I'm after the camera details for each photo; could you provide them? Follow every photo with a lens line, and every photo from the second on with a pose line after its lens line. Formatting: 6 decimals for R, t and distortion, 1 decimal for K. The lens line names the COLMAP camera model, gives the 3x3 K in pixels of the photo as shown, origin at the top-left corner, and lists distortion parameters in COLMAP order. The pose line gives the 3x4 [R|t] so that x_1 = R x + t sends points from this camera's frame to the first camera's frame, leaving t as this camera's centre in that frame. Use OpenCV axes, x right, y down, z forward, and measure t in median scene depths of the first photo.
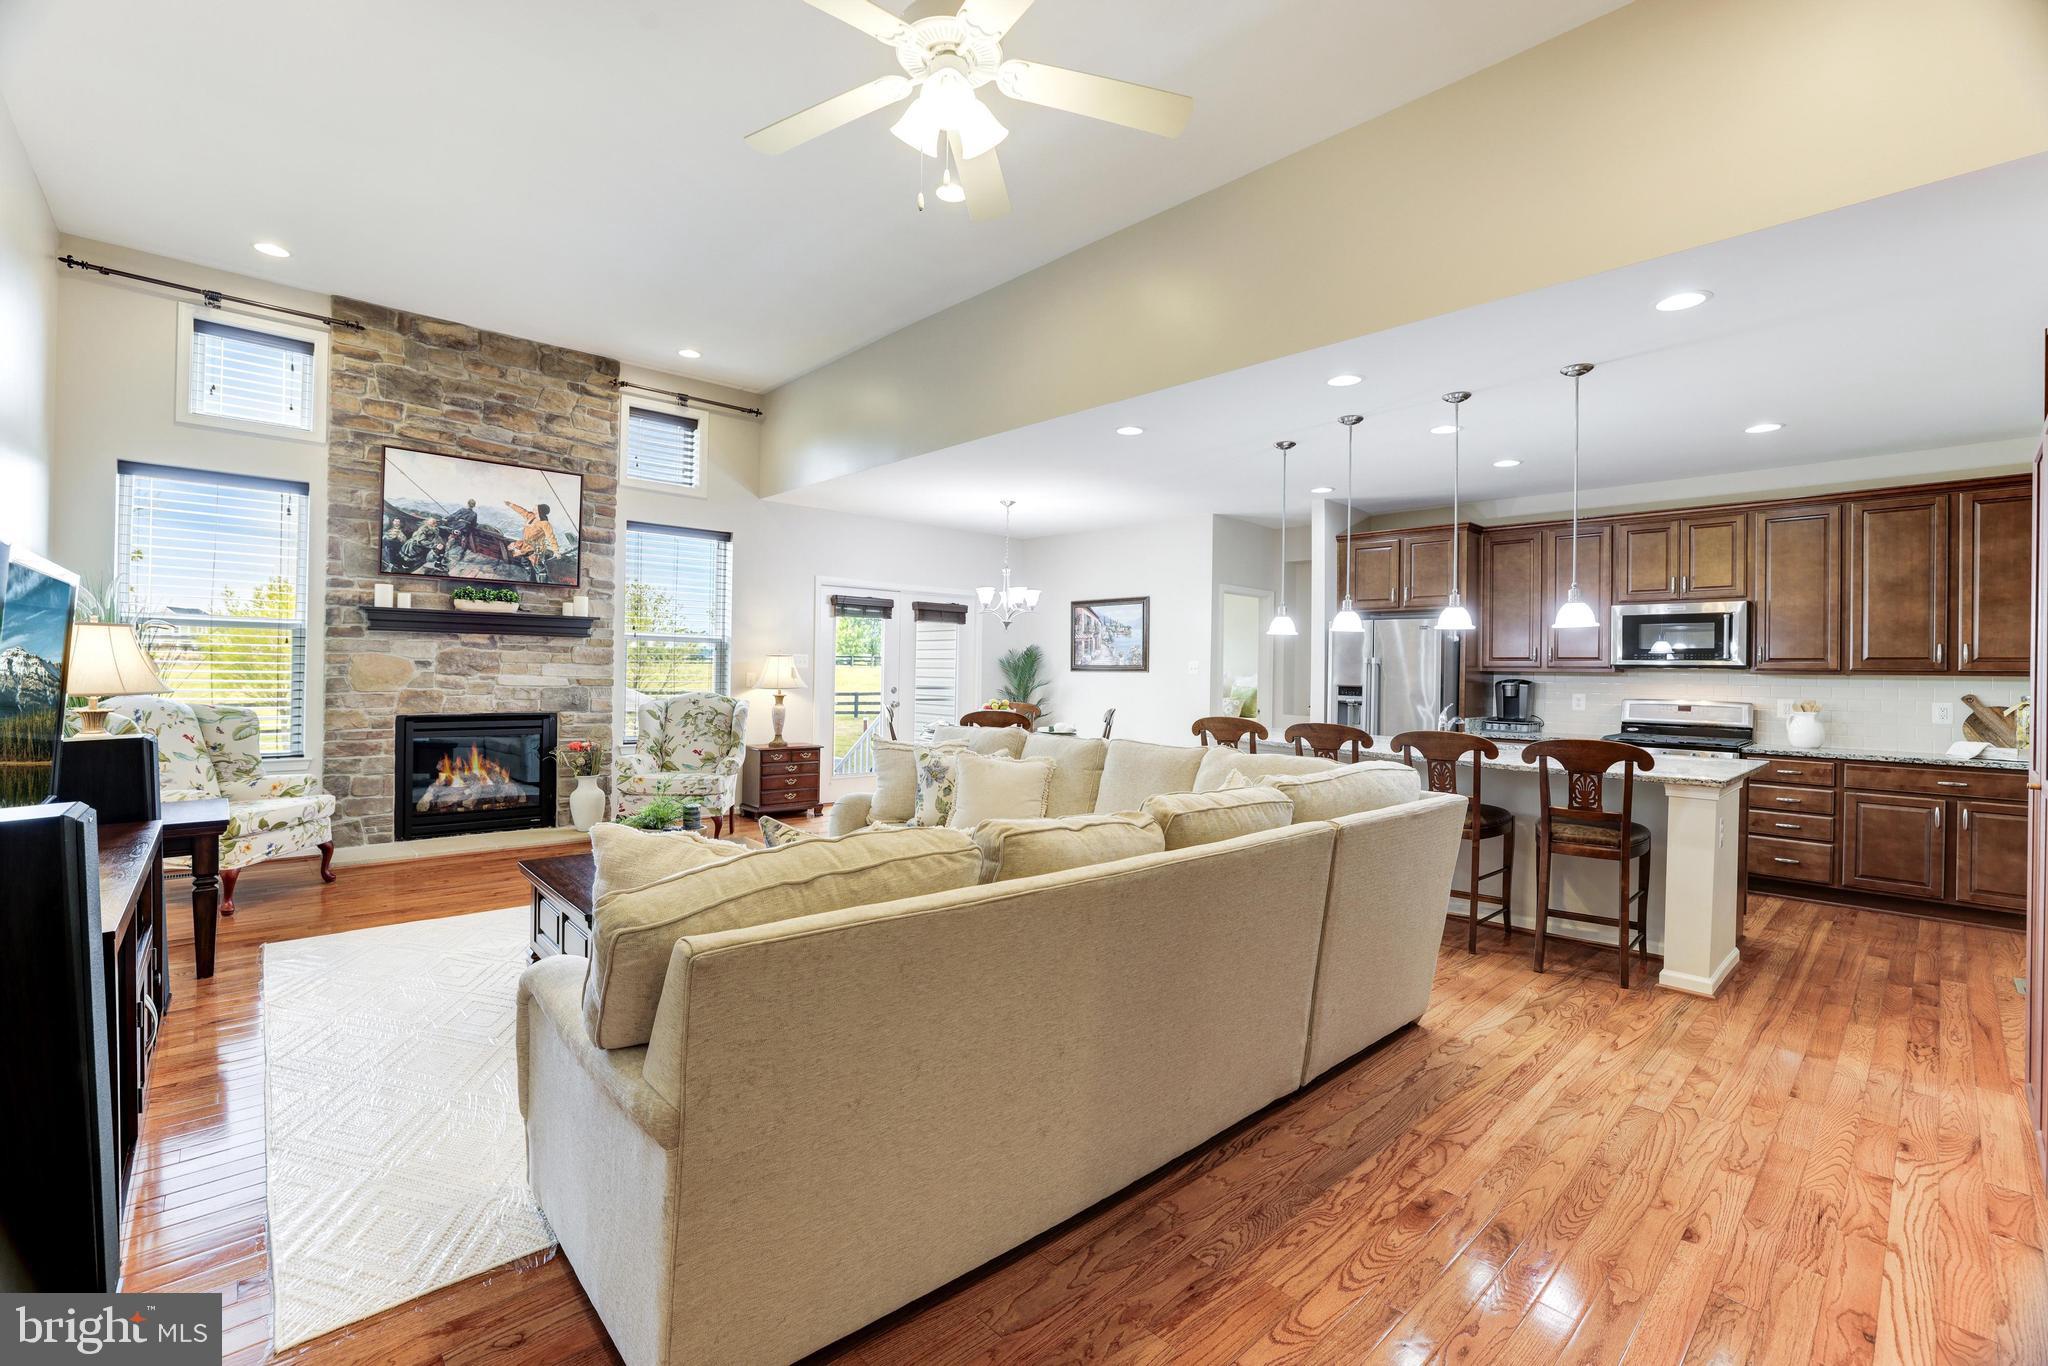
lens RADIAL K [[875.2, 0, 1020.5], [0, 875.2, 678.7], [0, 0, 1]] dist [-0.025234, 0.004693]
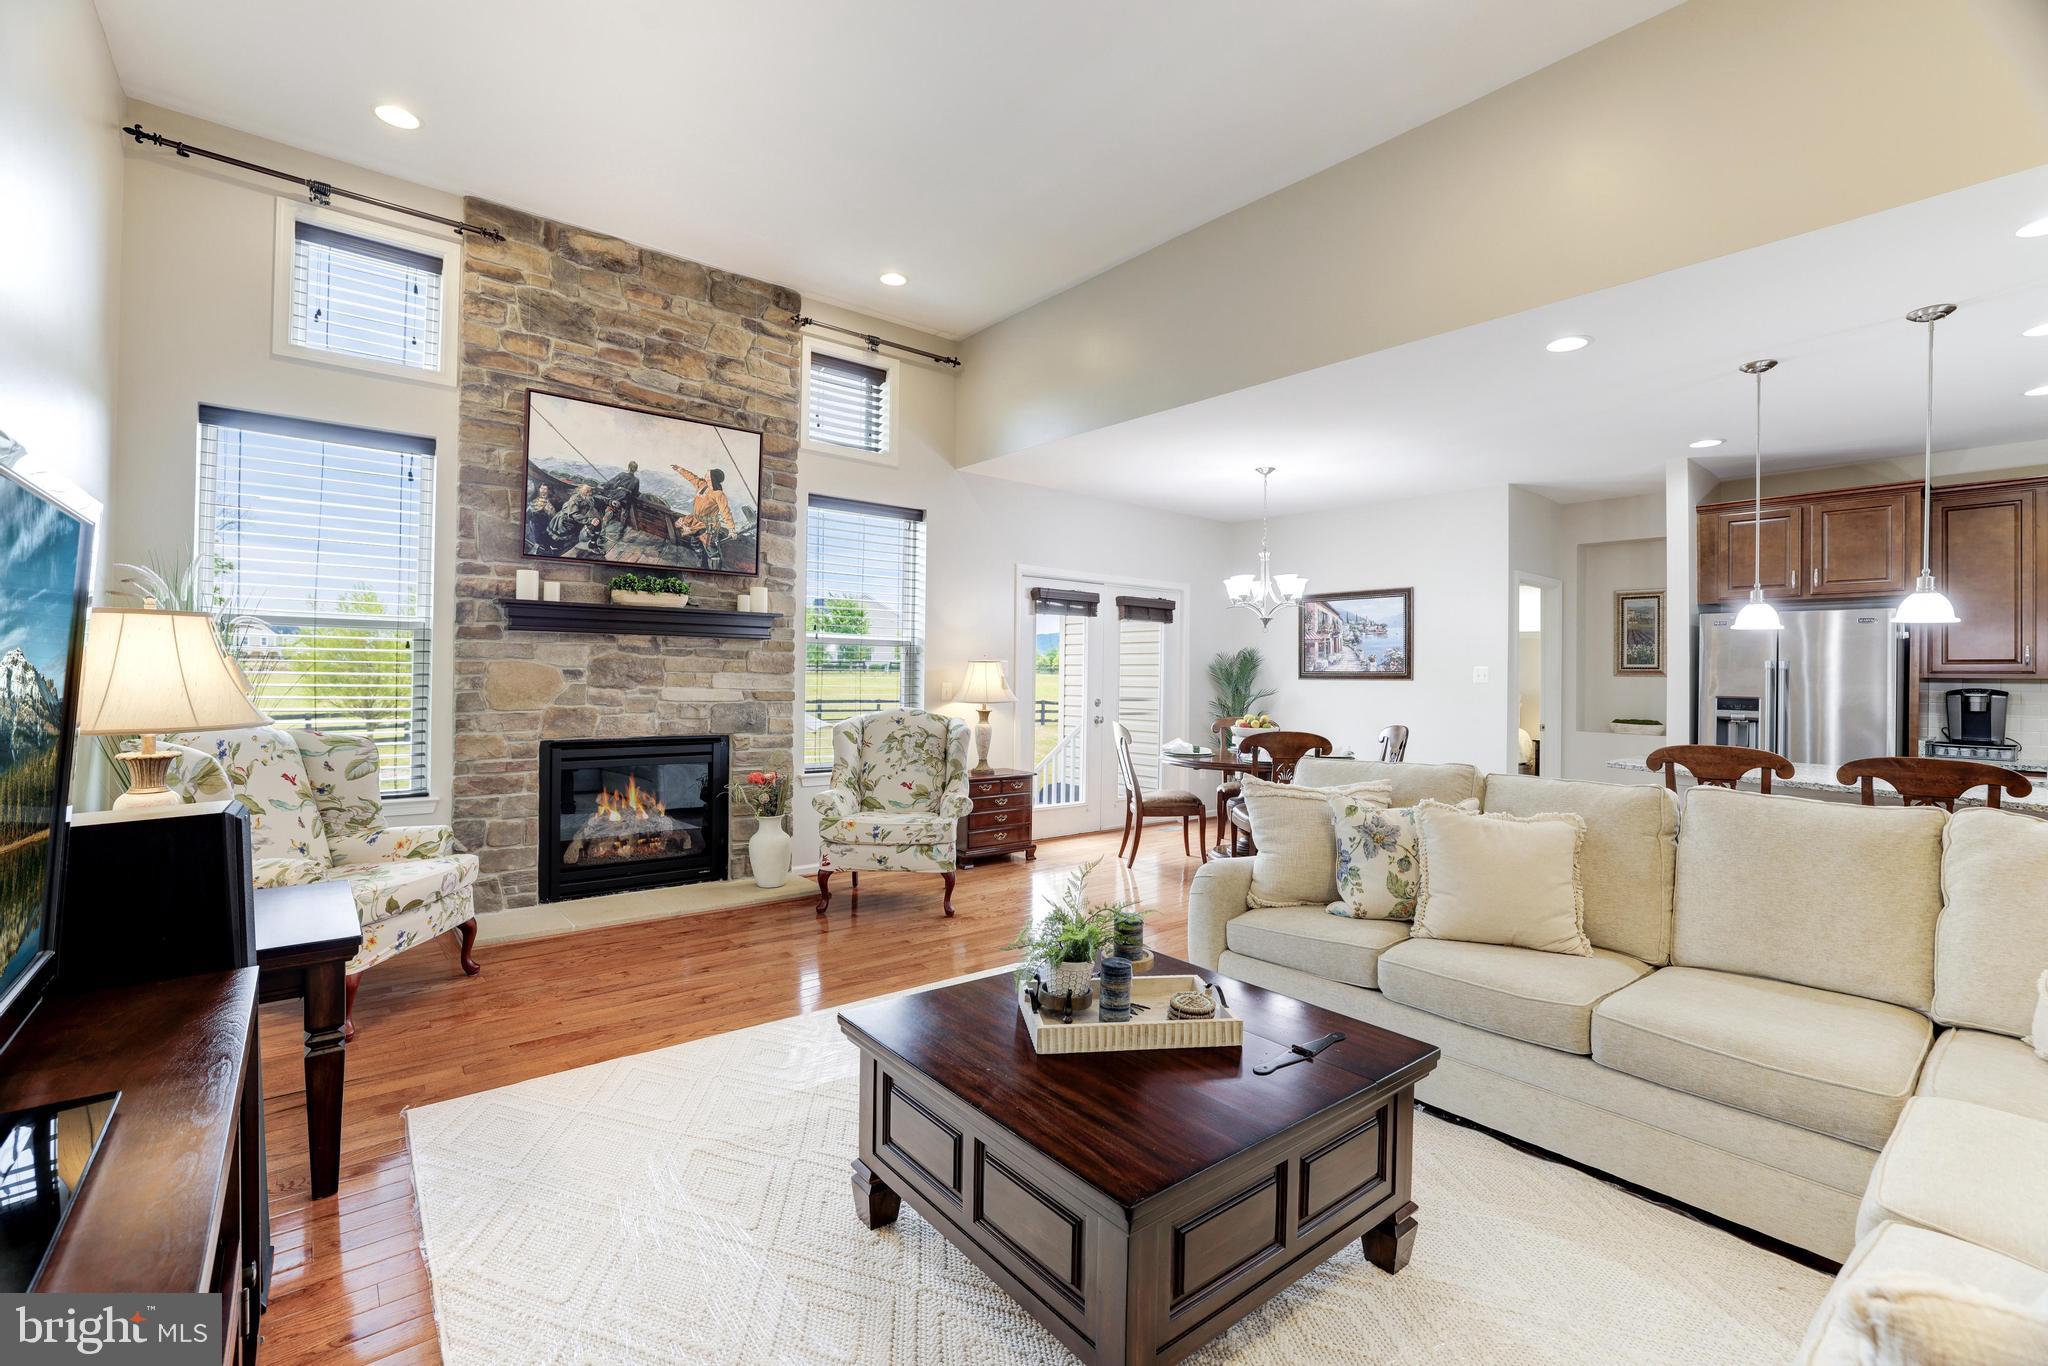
lens RADIAL K [[875.2, 0, 1018.3], [0, 875.2, 677.8], [0, 0, 1]] dist [-0.025234, 0.004693]
pose [[0.998426, -0.003633, -0.055974, -0.240902], [0.003157, 0.999958, -0.008585, -0.005230], [0.056003, 0.008395, 0.998395, 0.237024]]
